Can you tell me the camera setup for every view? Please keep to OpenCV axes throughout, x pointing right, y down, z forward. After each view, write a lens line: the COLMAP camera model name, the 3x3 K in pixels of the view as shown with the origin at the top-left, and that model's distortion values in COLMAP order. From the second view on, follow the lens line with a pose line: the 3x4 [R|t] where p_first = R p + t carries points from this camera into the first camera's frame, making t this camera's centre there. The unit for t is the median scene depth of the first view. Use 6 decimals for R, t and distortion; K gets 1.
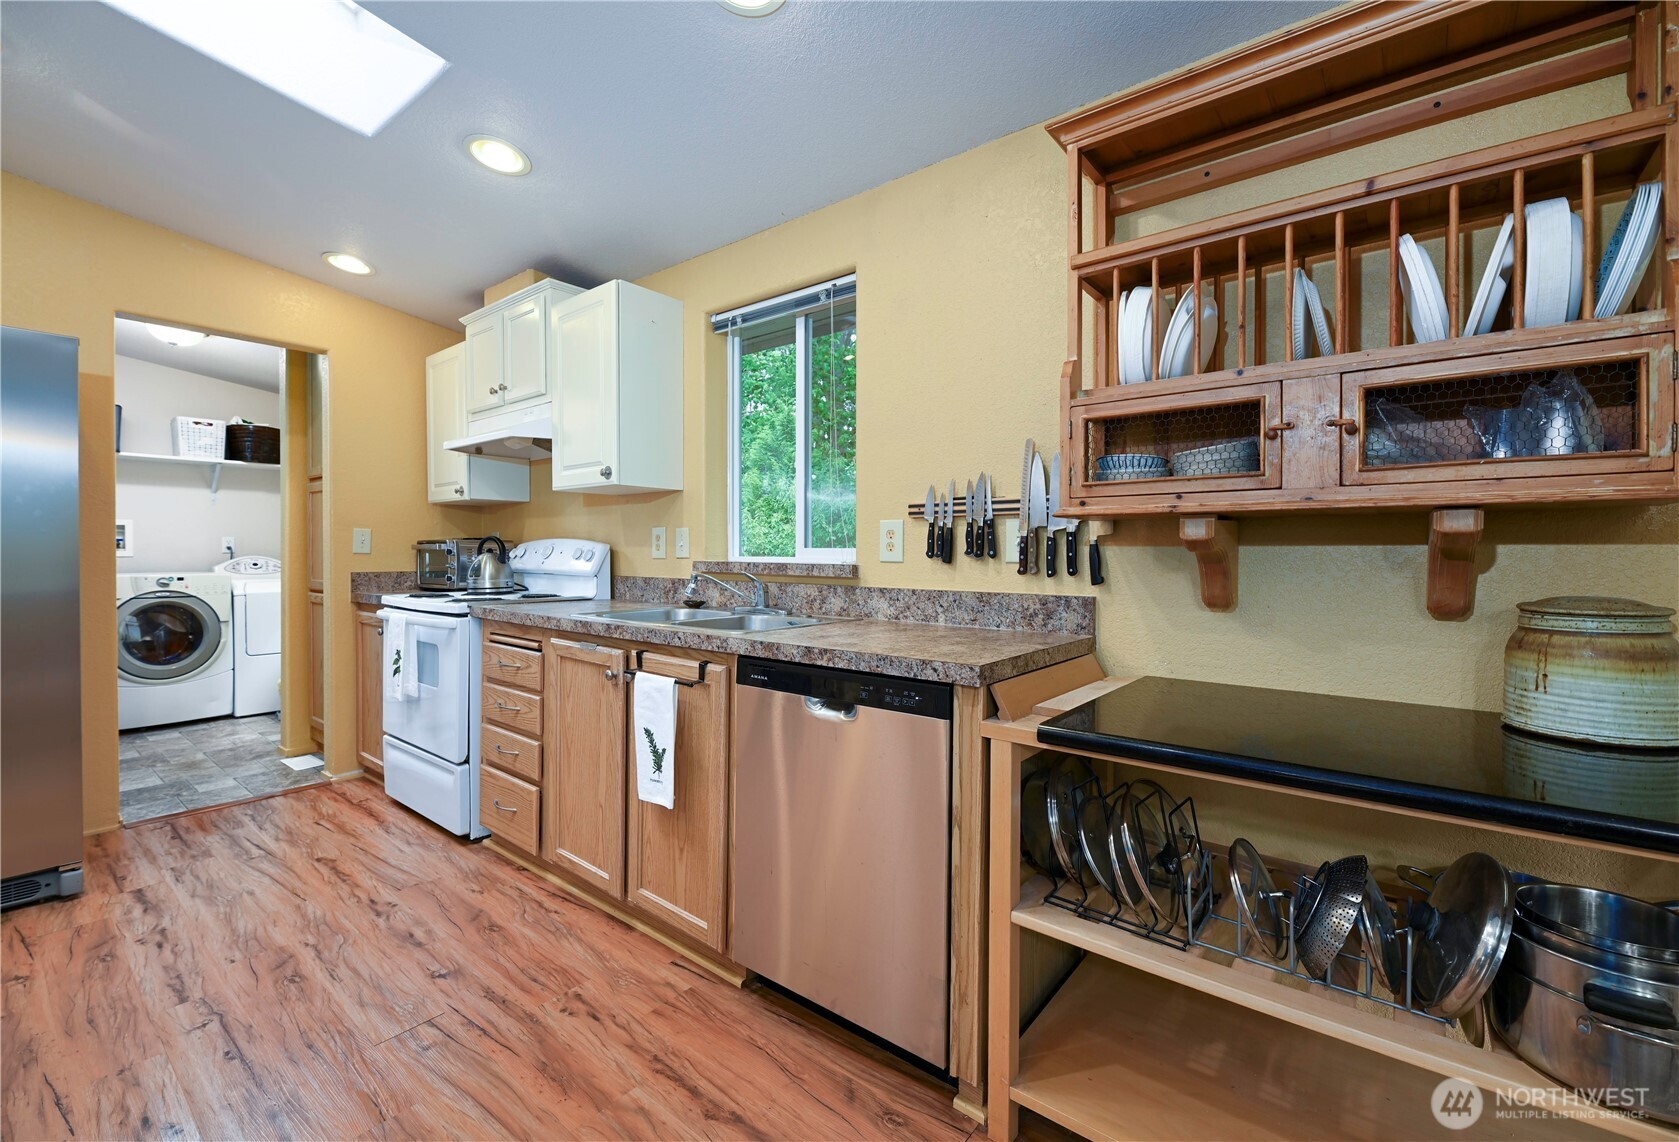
lens RADIAL K [[703.5, 0, 813.6], [0, 703.5, 563.3], [0, 0, 1]] dist [0.000040, -0.001293]
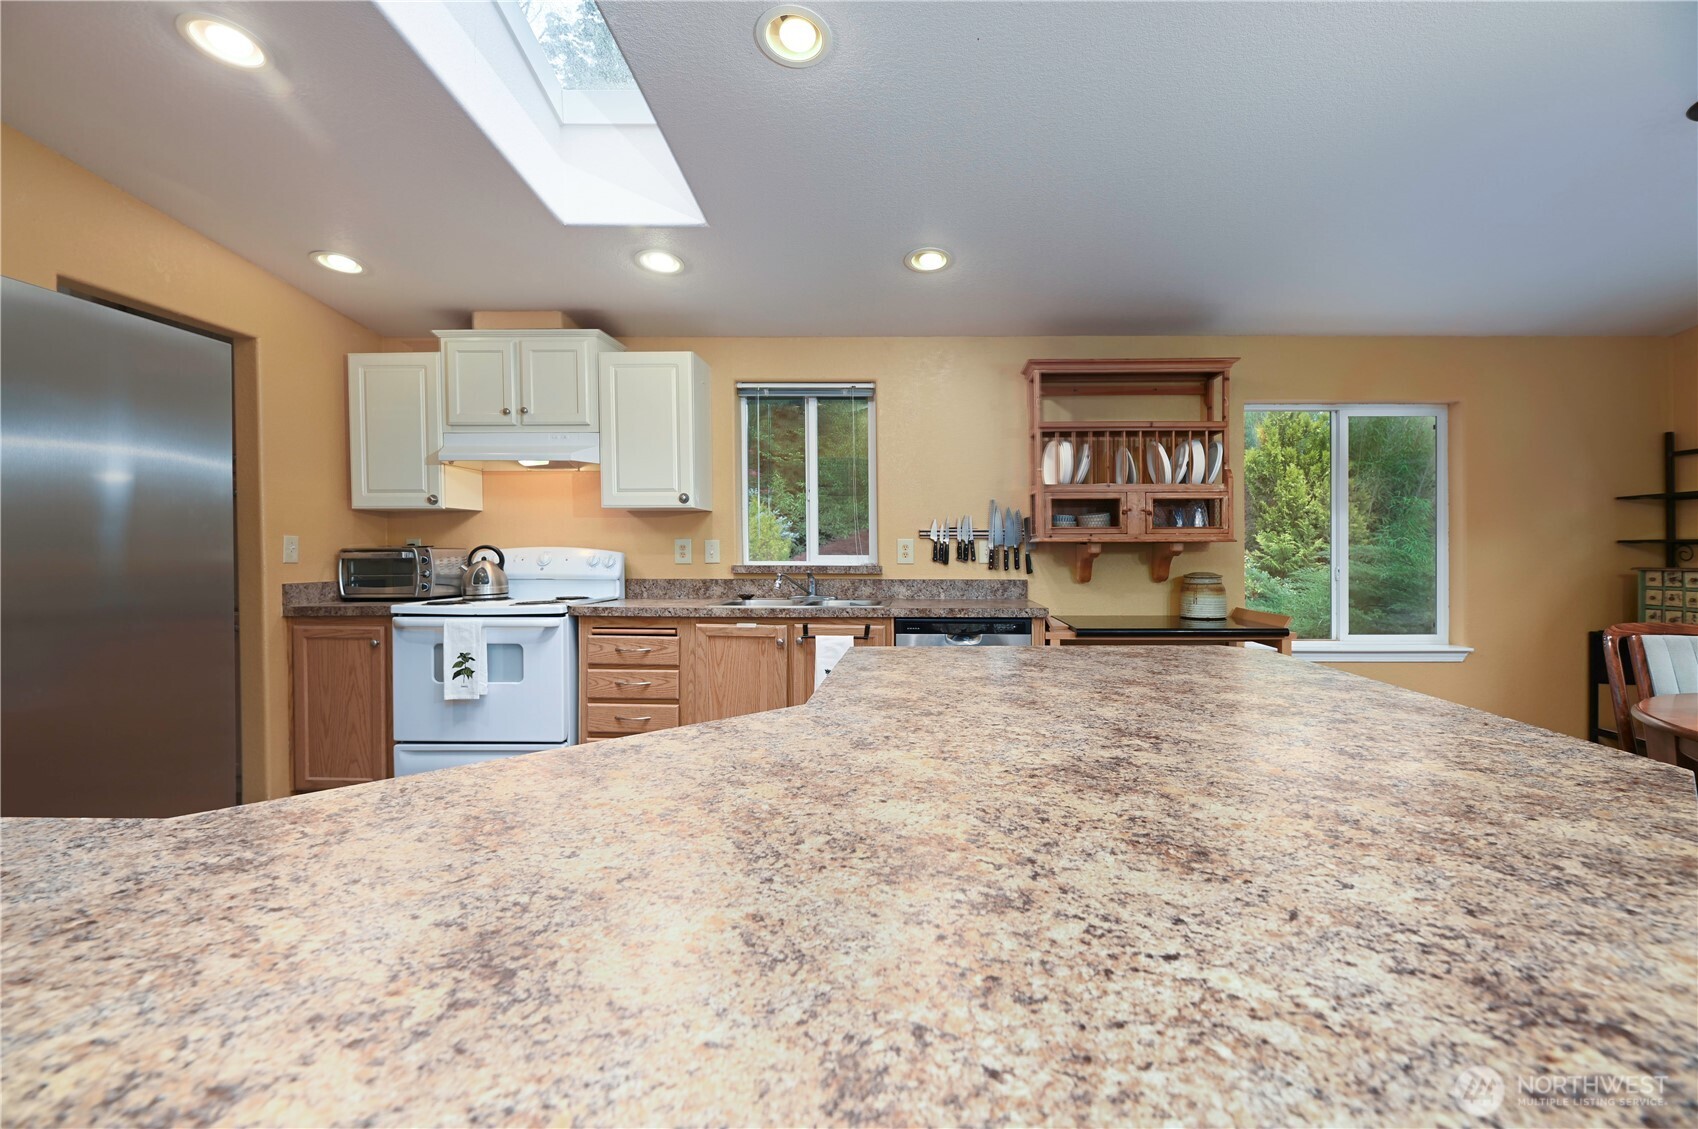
lens RADIAL K [[715.1, 0, 857.9], [0, 715.1, 577.5], [0, 0, 1]] dist [-0.001367, -0.000086]
pose [[0.805896, -0.026480, 0.591465, -0.957747], [0.013501, 0.999561, 0.026355, -0.015685], [-0.591903, -0.013254, 0.805900, -0.305067]]
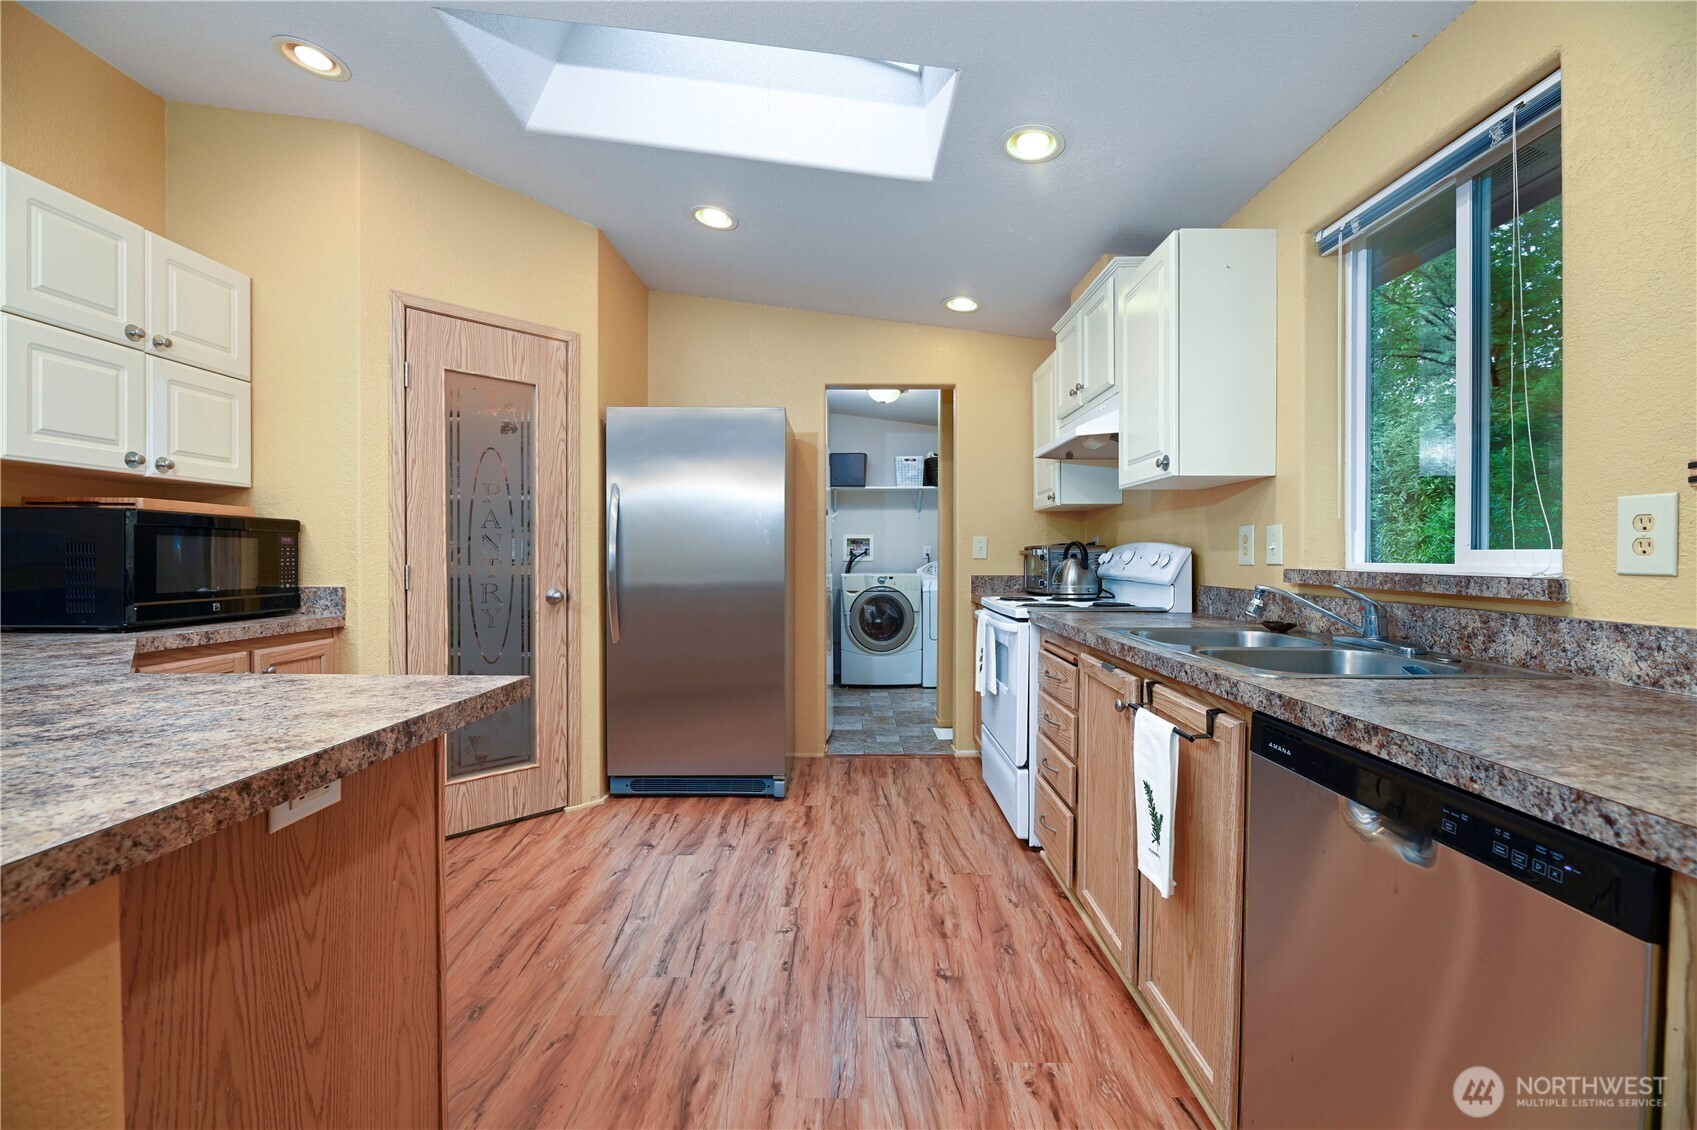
lens RADIAL K [[691.4, 0, 850.5], [0, 691.4, 562.4], [0, 0, 1]] dist [0.000165, -0.003226]
pose [[0.642317, 0.004377, -0.766426, 0.117227], [-0.010882, 0.999935, -0.003409, -0.003137], [0.766362, 0.010529, 0.642323, 0.208370]]
